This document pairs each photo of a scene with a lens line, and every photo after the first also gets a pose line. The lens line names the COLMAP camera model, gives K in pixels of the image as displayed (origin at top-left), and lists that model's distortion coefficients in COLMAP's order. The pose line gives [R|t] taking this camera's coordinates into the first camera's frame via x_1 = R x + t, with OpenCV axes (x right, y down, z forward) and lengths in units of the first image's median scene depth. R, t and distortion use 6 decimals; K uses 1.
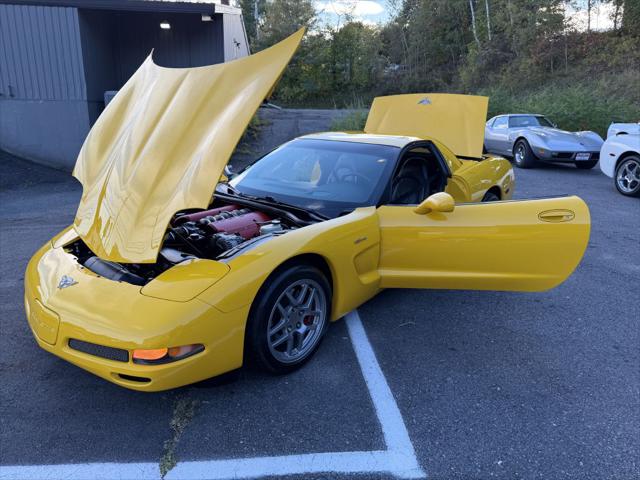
lens RADIAL K [[457.5, 0, 318.9], [0, 457.5, 238.1], [0, 0, 1]] dist [0.001188, -0.006273]
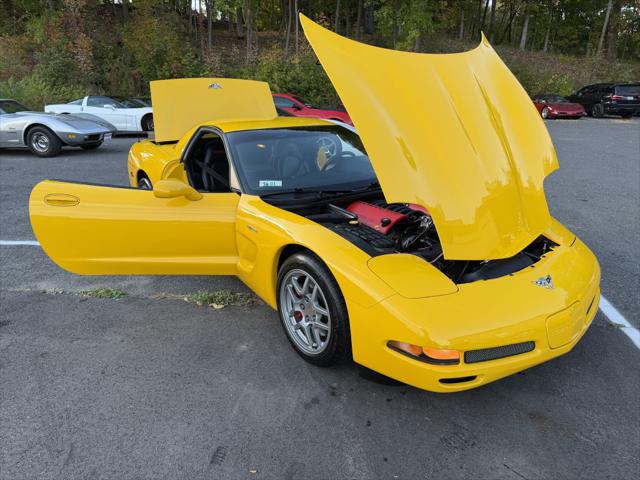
lens RADIAL K [[450.7, 0, 316.0], [0, 450.7, 240.2], [0, 0, 1]] dist [0.049560, -0.062082]
pose [[0.224967, -0.316845, 0.921412, -0.369880], [0.276128, 0.927616, 0.251560, -0.087147], [-0.934421, 0.197834, 0.296173, 0.280972]]
